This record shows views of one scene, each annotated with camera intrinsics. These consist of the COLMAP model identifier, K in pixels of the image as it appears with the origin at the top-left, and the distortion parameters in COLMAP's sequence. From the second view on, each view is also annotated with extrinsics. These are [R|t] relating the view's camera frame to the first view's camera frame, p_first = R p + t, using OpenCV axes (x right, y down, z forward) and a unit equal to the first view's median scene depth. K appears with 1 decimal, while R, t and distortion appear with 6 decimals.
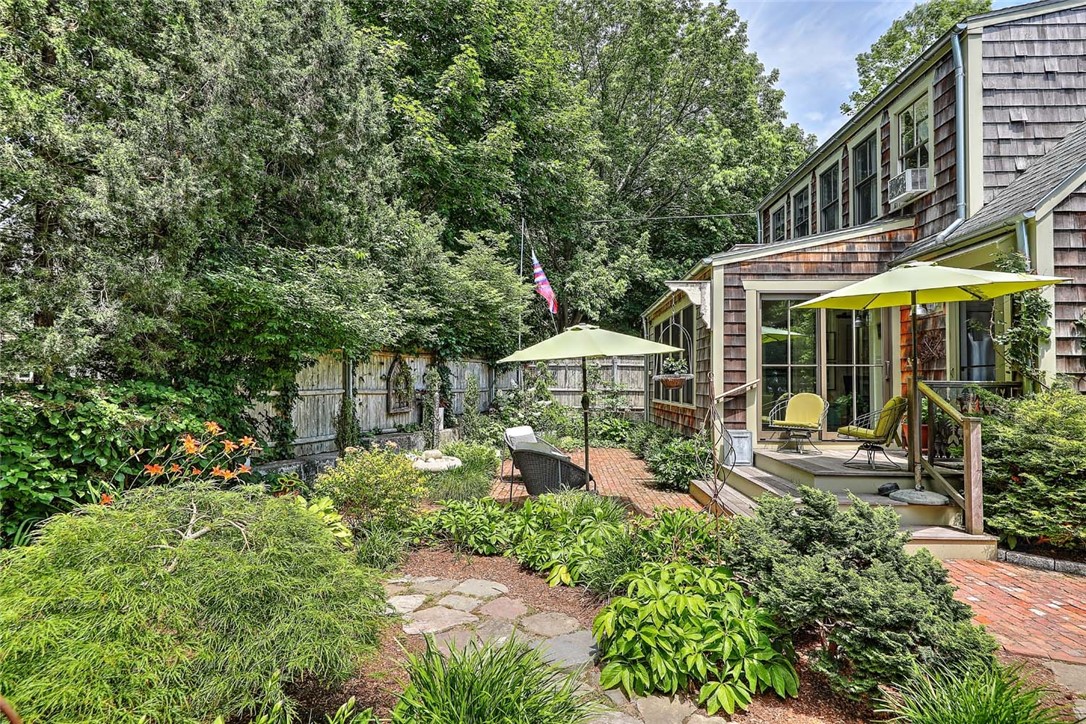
lens RADIAL K [[582.1, 0, 533.3], [0, 582.1, 368.3], [0, 0, 1]] dist [0.005892, -0.001459]
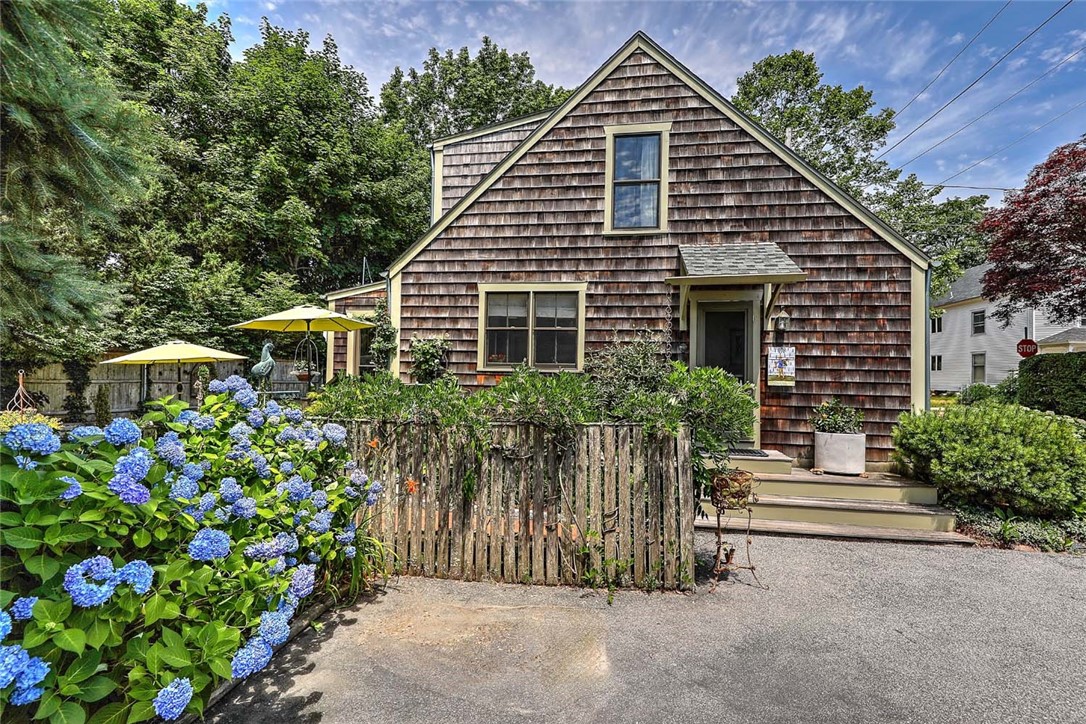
lens RADIAL K [[496.4, 0, 543.4], [0, 496.4, 366.5], [0, 0, 1]] dist [0.001981, 0.000008]
pose [[0.993043, 0.005479, -0.117627, 1.175905], [-0.005047, 0.999979, 0.003973, -0.012249], [0.117646, -0.003352, 0.993050, -0.261072]]
